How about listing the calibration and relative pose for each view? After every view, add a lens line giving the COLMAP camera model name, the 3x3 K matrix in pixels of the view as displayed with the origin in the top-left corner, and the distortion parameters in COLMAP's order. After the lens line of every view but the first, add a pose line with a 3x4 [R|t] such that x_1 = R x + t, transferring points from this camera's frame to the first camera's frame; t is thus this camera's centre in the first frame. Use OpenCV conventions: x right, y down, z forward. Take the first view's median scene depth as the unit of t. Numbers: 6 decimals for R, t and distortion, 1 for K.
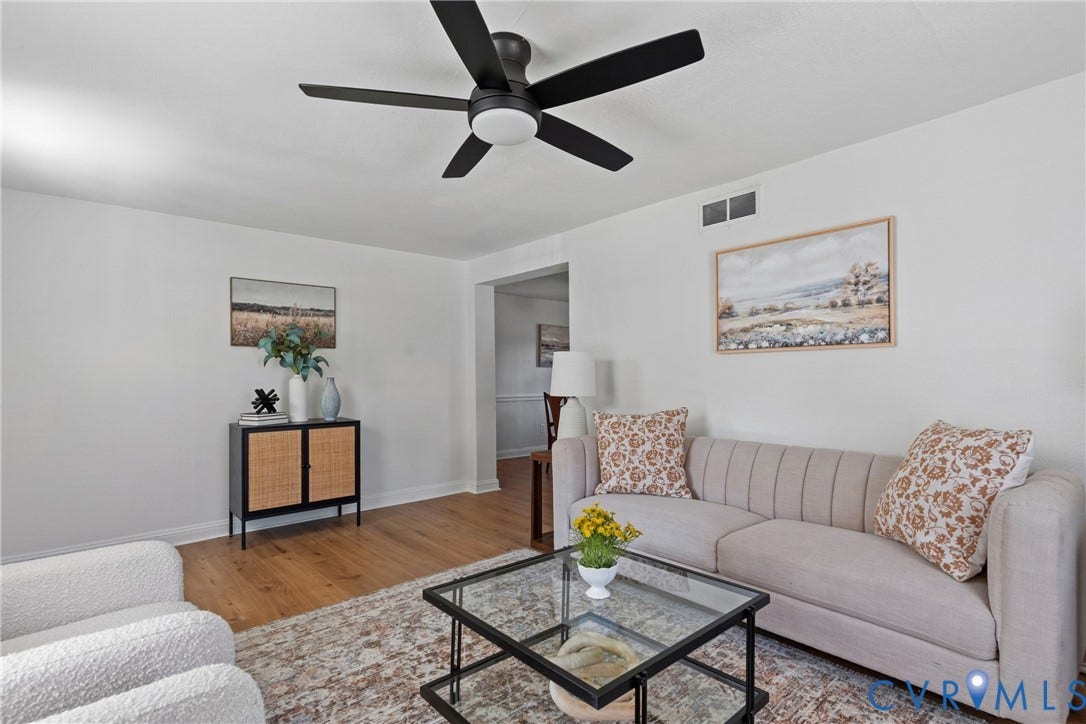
lens RADIAL K [[515.6, 0, 540.1], [0, 515.6, 377.4], [0, 0, 1]] dist [0.002372, 0.001794]
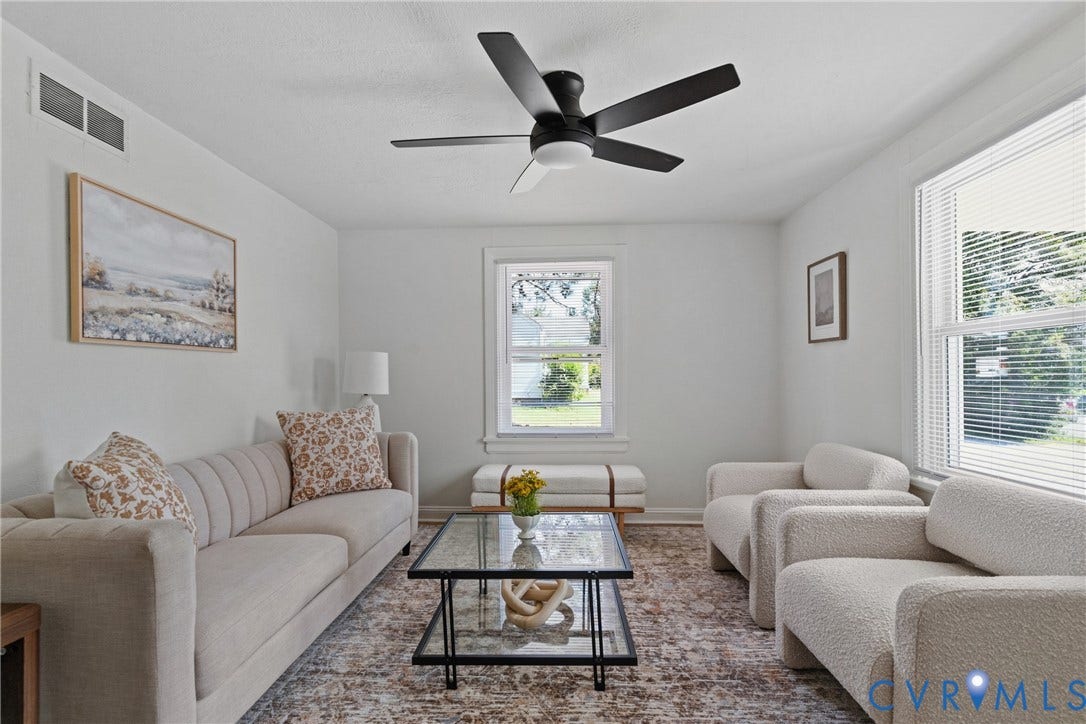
lens RADIAL K [[515.6, 0, 550.0], [0, 515.6, 376.1], [0, 0, 1]] dist [0.002372, 0.001794]
pose [[-0.731864, 0.010492, 0.681370, -0.565515], [0.014132, 0.999900, -0.000218, 0.001245], [-0.681304, 0.009469, -0.731939, 1.278327]]
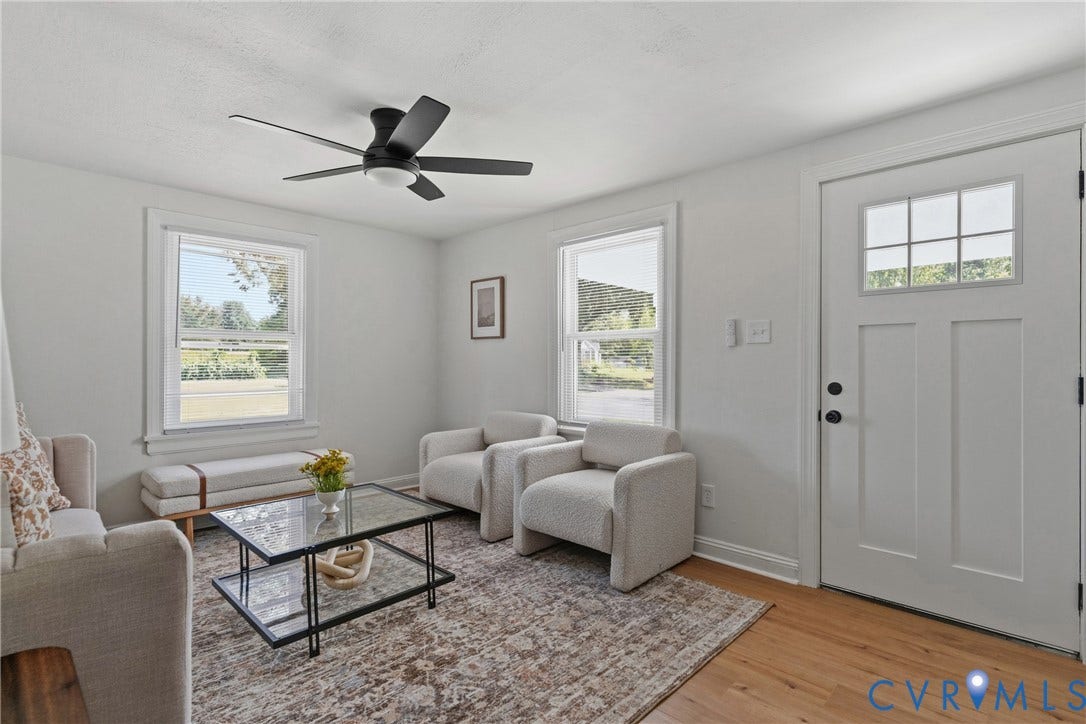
lens RADIAL K [[515.6, 0, 543.6], [0, 515.6, 362.4], [0, 0, 1]] dist [0.002372, 0.001794]
pose [[-0.996397, 0.006740, -0.084546, -0.241236], [0.006324, 0.999967, 0.005187, -0.002015], [0.084579, 0.004634, -0.996406, 1.644529]]
